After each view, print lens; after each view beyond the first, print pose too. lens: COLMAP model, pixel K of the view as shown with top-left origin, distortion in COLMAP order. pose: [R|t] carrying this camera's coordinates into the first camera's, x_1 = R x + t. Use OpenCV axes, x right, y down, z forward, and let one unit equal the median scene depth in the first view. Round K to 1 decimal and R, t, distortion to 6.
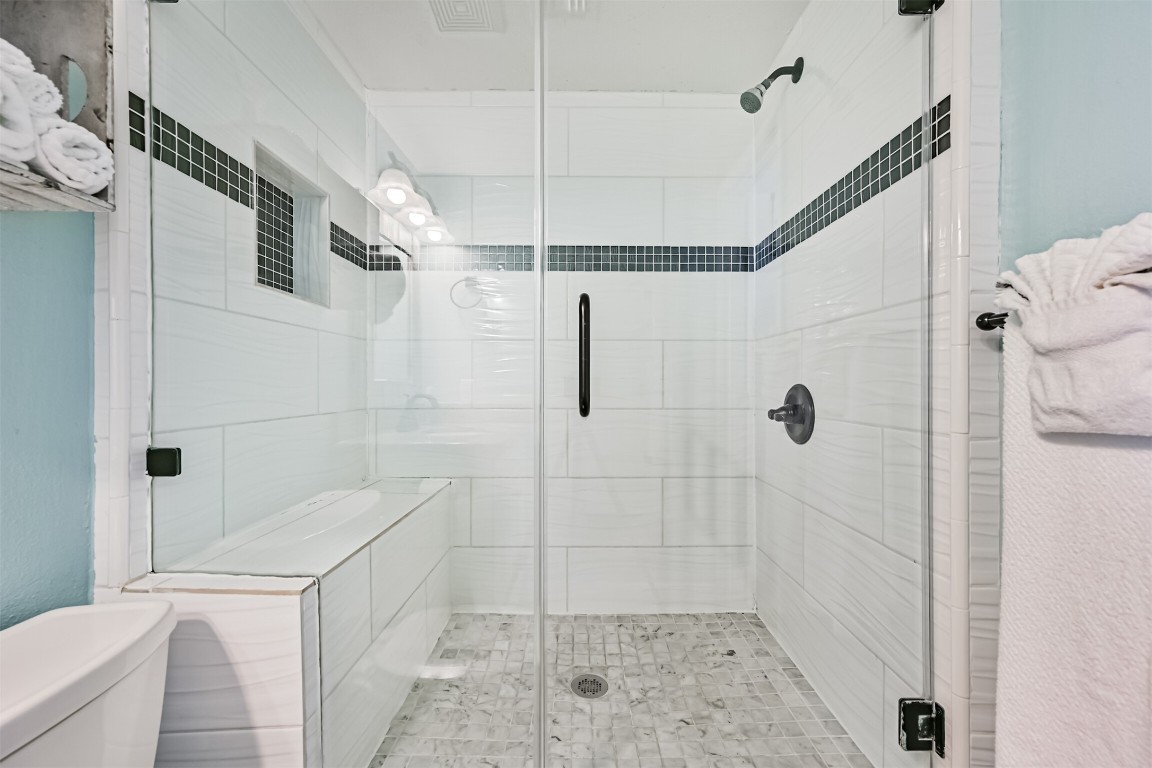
lens RADIAL K [[456.1, 0, 579.3], [0, 456.1, 386.7], [0, 0, 1]] dist [-0.000137, 0.000193]
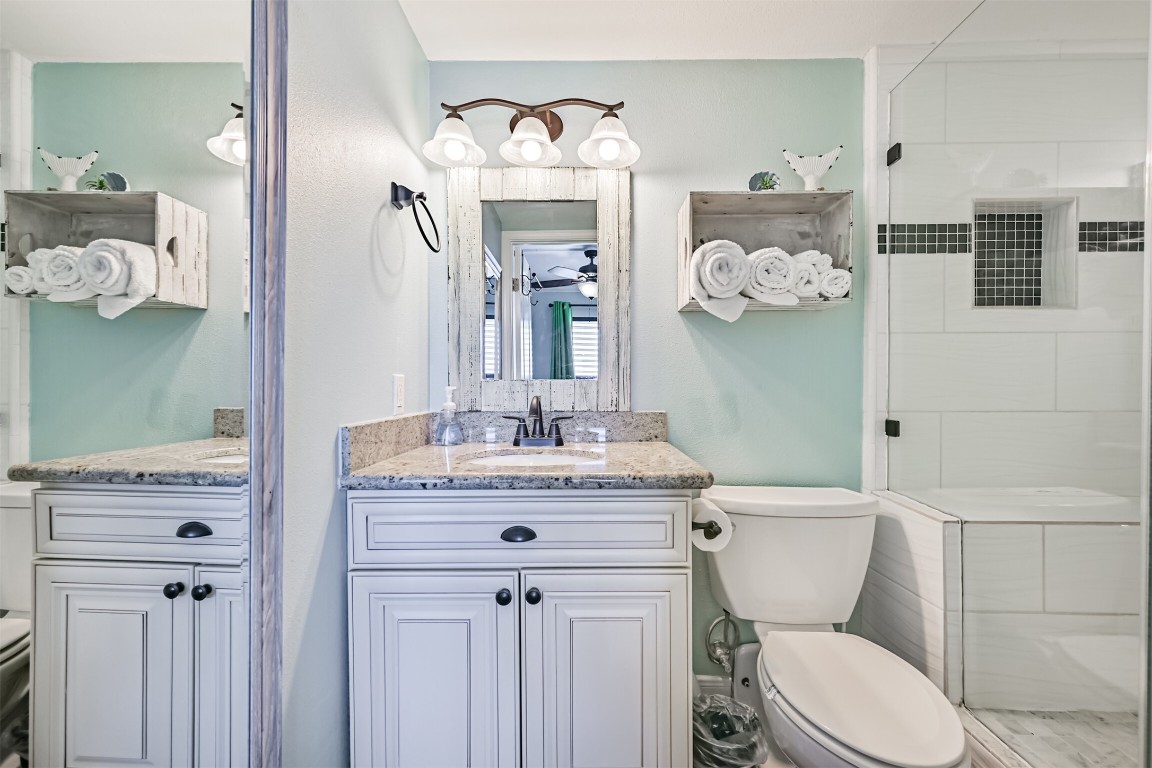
lens RADIAL K [[540.4, 0, 576.0], [0, 540.4, 384.0], [0, 0, 1]] dist [0.001573, 0.000268]
pose [[-0.004673, -0.002736, -0.999985, 1.143275], [-0.002091, 0.999994, -0.002726, 0.004199], [0.999987, 0.002078, -0.004679, -0.196845]]
